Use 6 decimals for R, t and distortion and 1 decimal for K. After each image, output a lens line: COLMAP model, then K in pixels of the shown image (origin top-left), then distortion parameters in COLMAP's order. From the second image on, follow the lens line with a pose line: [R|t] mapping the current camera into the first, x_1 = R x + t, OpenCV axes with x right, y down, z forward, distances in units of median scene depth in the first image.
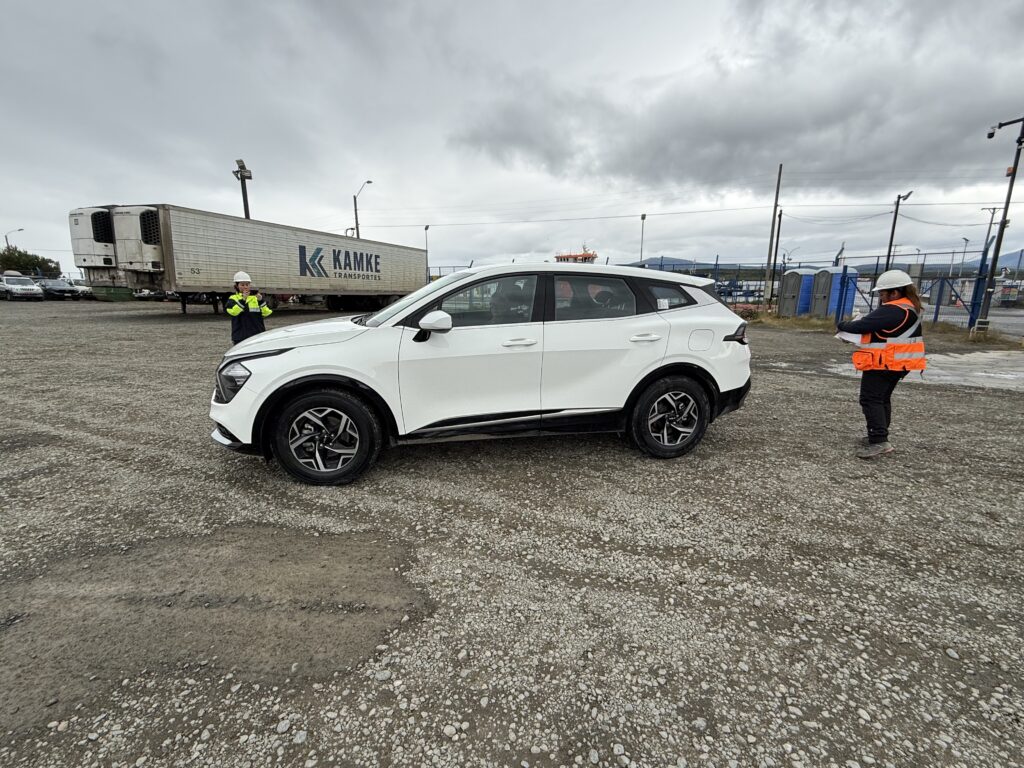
lens RADIAL K [[458.8, 0, 514.0], [0, 458.8, 386.3], [0, 0, 1]] dist [0.002144, 0.000584]
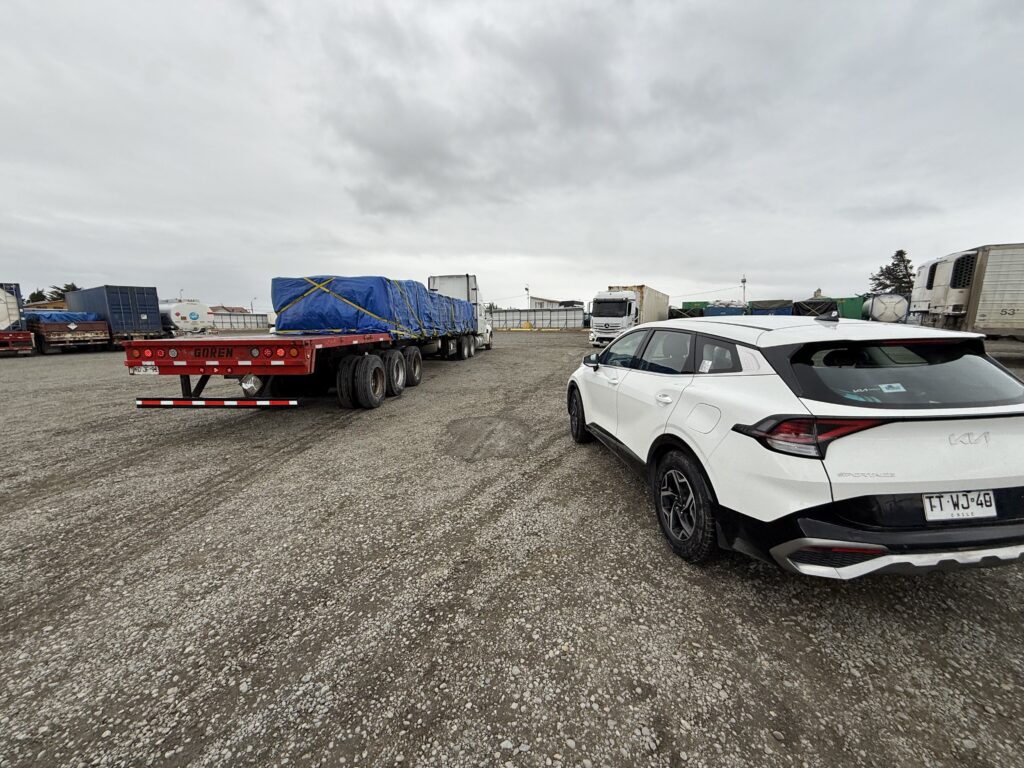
lens RADIAL K [[410.0, 0, 514.4], [0, 410.0, 383.5], [0, 0, 1]] dist [-0.001183, -0.000014]
pose [[-0.135764, 0.136333, -0.981316, 1.039942], [-0.207004, 0.964722, 0.162667, -0.189277], [0.968874, 0.225220, -0.102753, 0.723834]]
